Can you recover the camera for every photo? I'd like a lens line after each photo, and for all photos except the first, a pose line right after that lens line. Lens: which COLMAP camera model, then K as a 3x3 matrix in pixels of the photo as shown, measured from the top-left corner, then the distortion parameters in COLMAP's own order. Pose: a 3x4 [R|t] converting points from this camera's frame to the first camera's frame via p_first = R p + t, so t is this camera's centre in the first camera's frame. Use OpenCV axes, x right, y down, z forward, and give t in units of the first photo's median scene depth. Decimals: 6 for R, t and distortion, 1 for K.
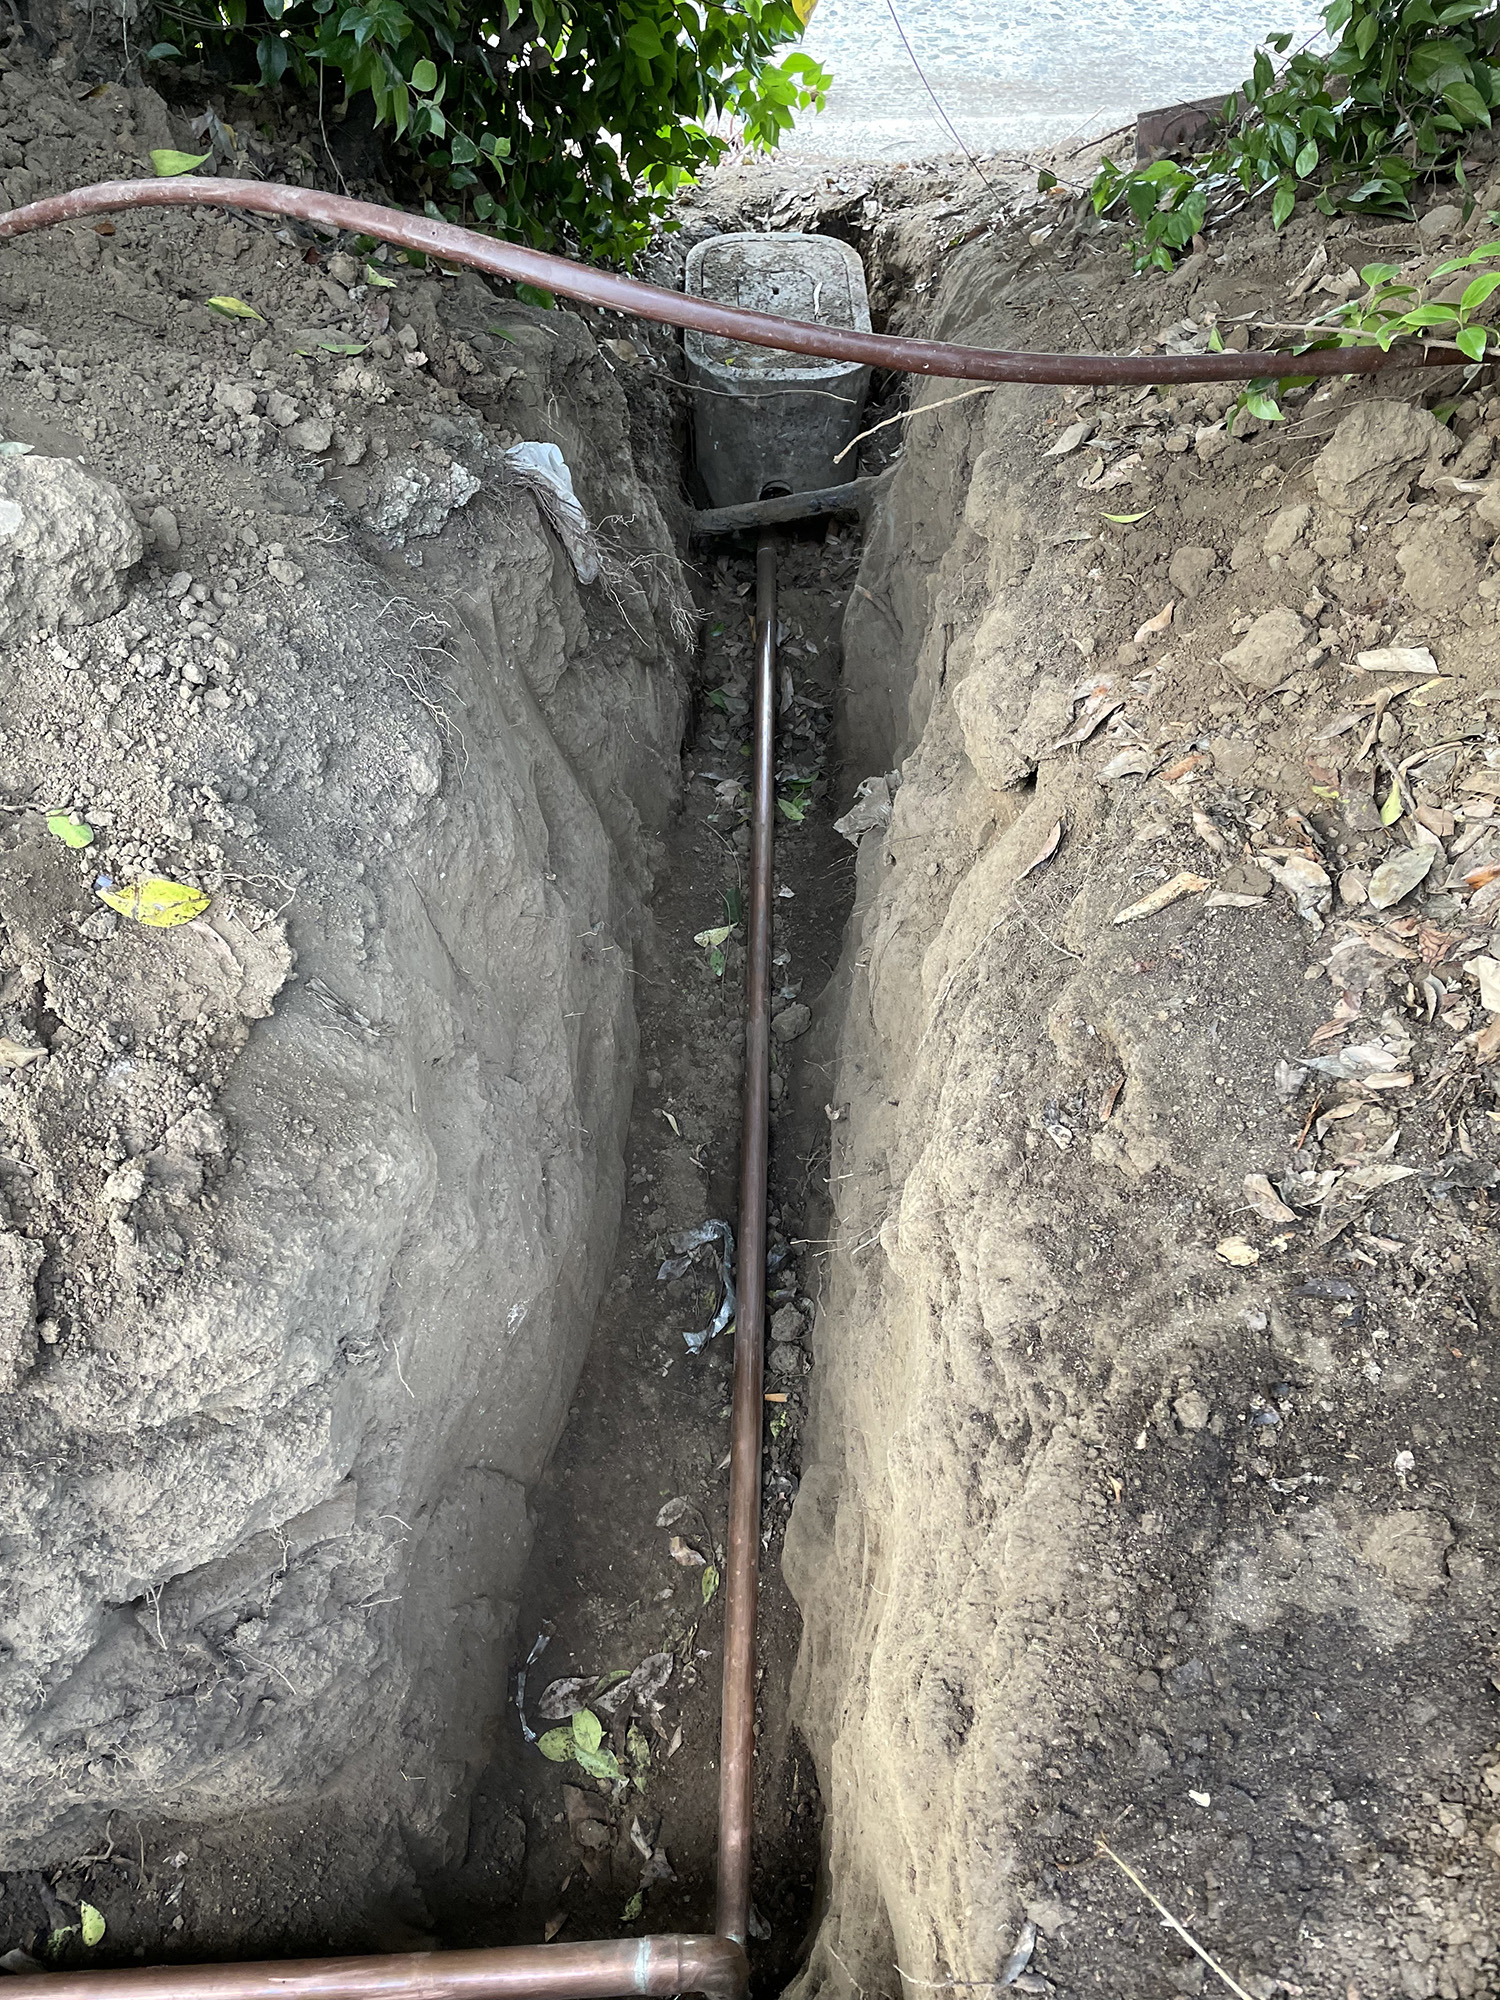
lens RADIAL K [[1506.2, 0, 750.0], [0, 1506.2, 1000.0], [0, 0, 1]] dist [0.092839, -0.131905]
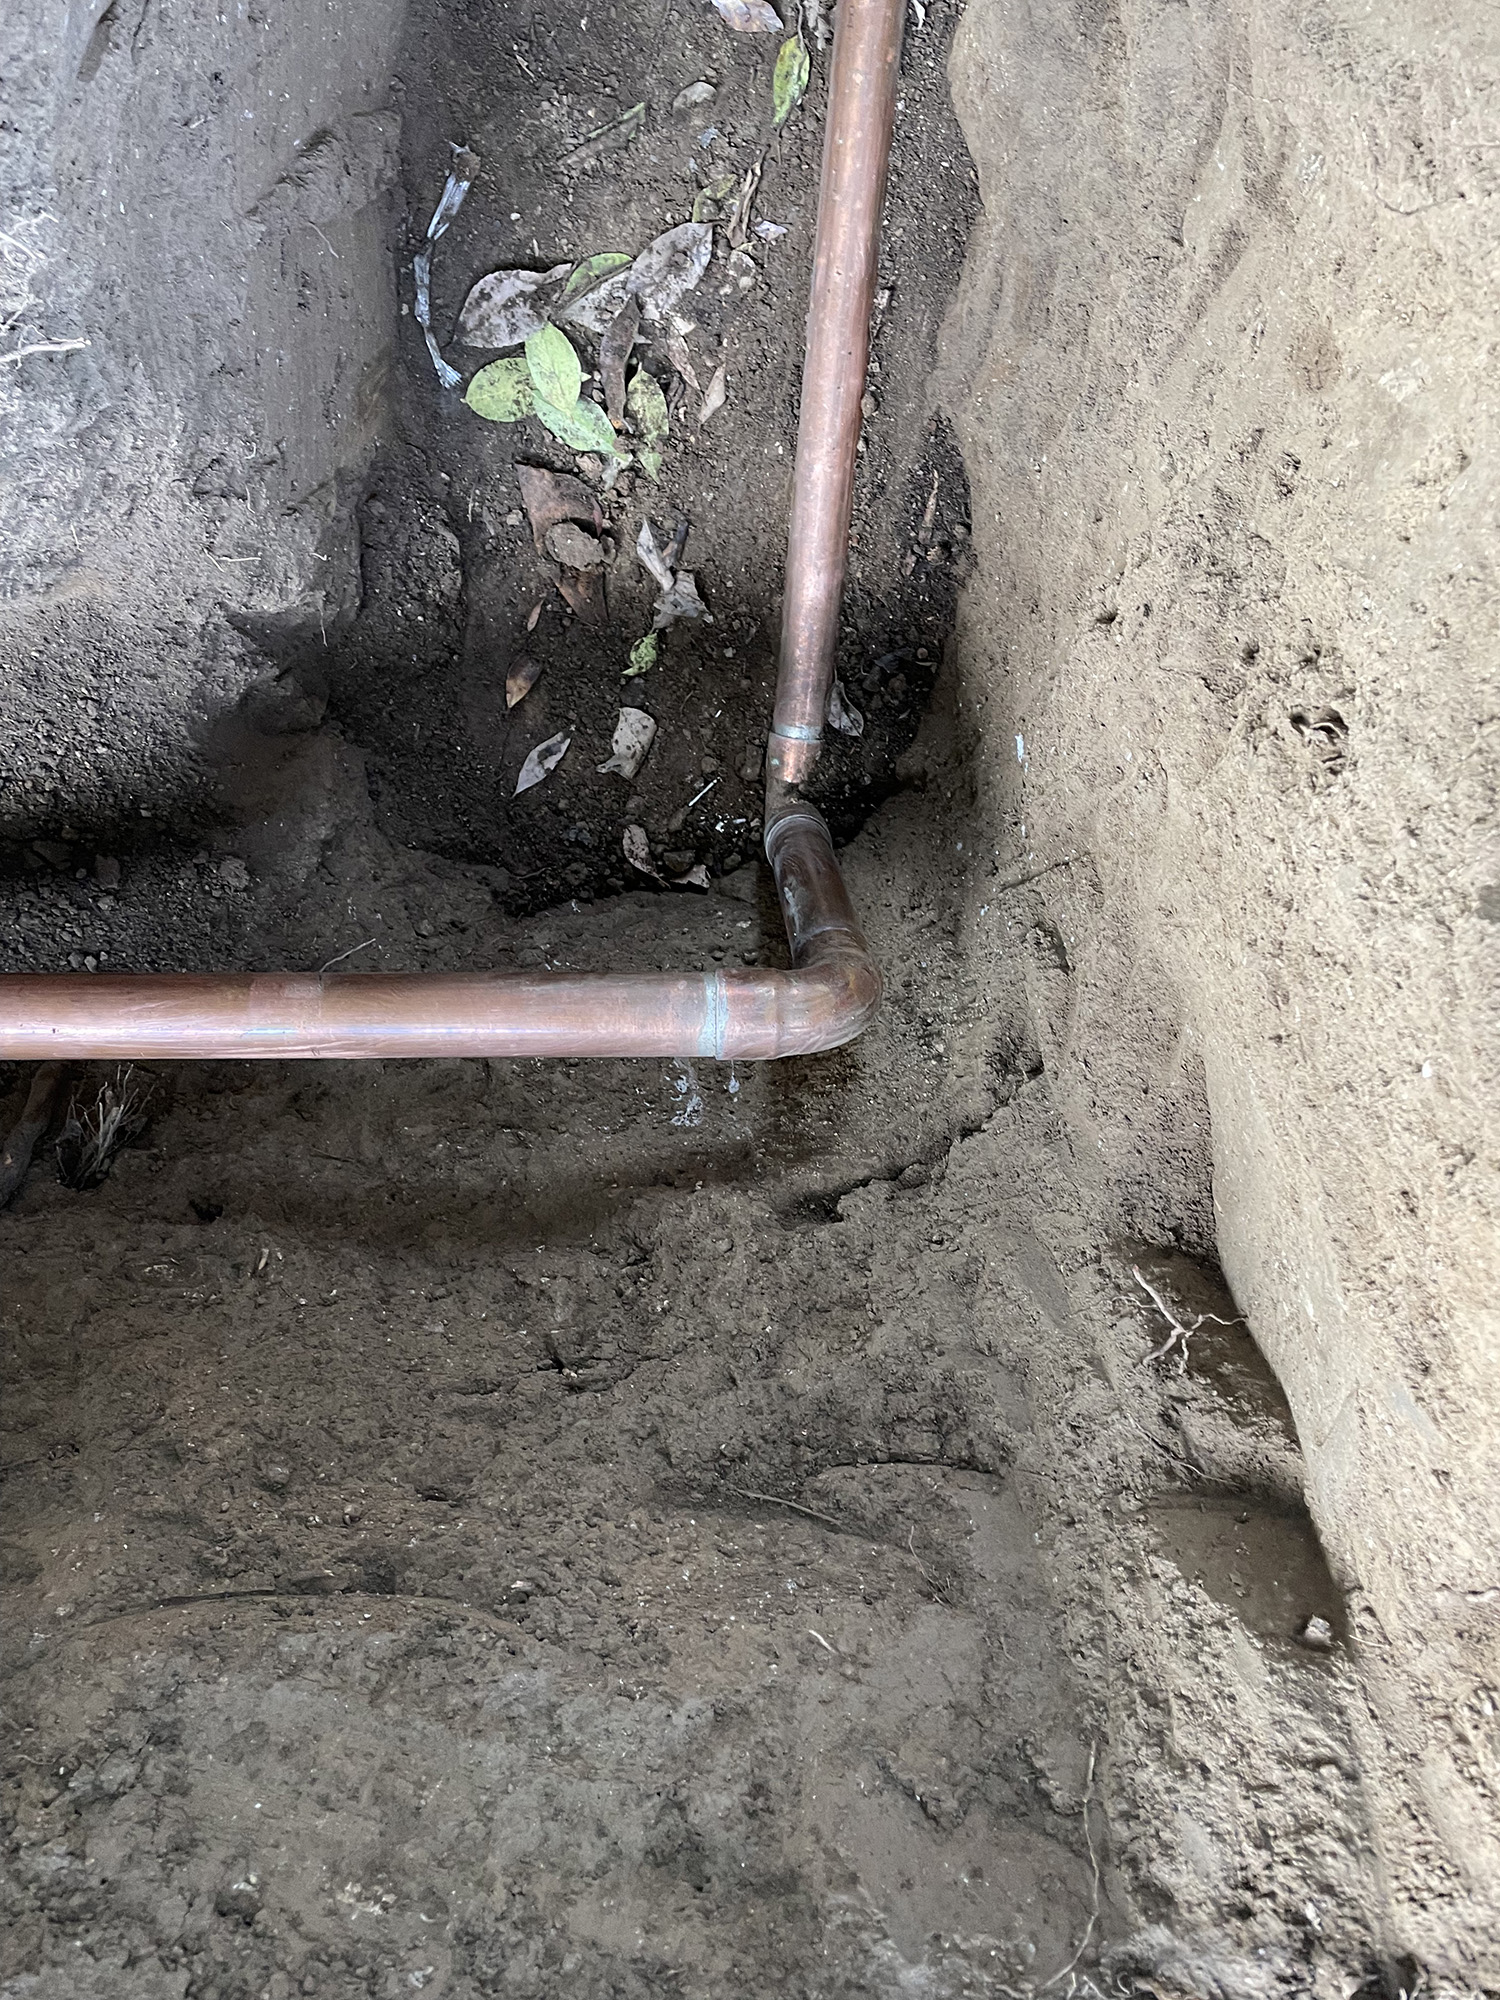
lens RADIAL K [[1506.2, 0, 750.0], [0, 1506.2, 1000.0], [0, 0, 1]] dist [0.092839, -0.131905]
pose [[0.995994, 0.032057, 0.083479, -0.075477], [-0.088728, 0.470360, 0.878003, 0.099907], [-0.011119, -0.881892, 0.471320, 0.546116]]
